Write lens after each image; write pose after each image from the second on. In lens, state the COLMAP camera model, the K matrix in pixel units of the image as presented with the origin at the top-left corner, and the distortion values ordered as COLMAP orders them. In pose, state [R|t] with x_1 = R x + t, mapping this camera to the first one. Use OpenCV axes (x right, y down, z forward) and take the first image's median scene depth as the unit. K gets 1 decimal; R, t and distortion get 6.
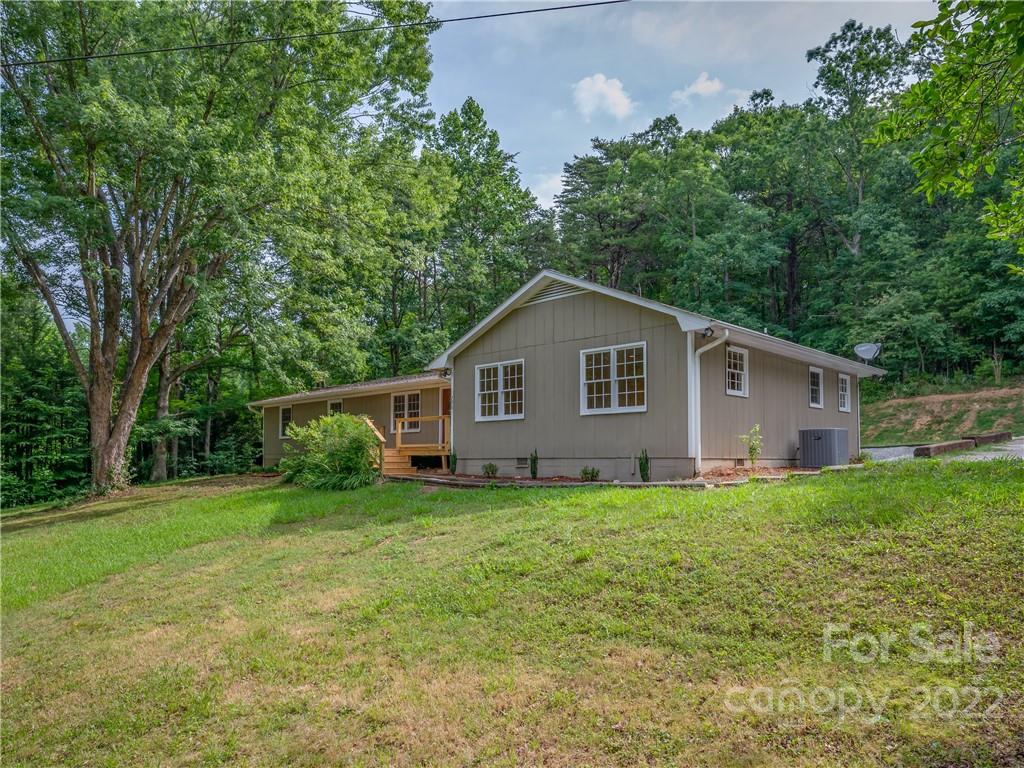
lens RADIAL K [[625.4, 0, 509.2], [0, 625.4, 422.4], [0, 0, 1]] dist [-0.000297, -0.002473]
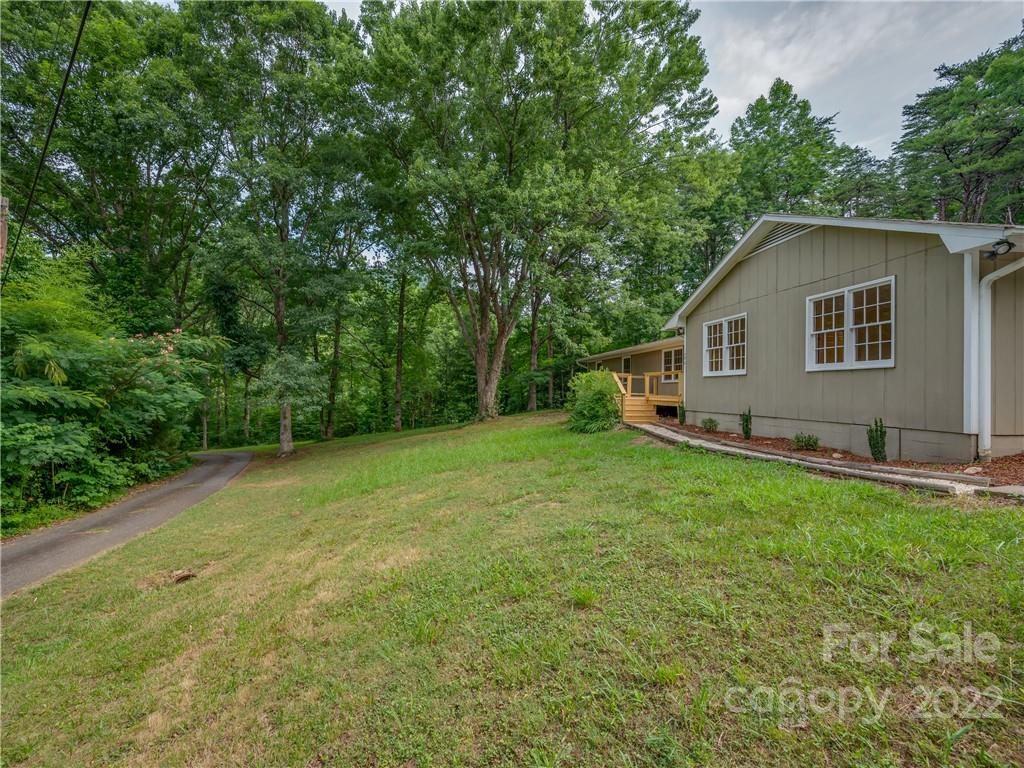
lens RADIAL K [[427.6, 0, 512.0], [0, 427.6, 384.0], [0, 0, 1]] dist [0.000678, 0.000273]
pose [[0.781846, 0.001148, -0.623471, 0.143749], [0.025146, 0.999127, 0.033374, -0.020747], [0.622964, -0.041771, 0.781134, 0.233785]]
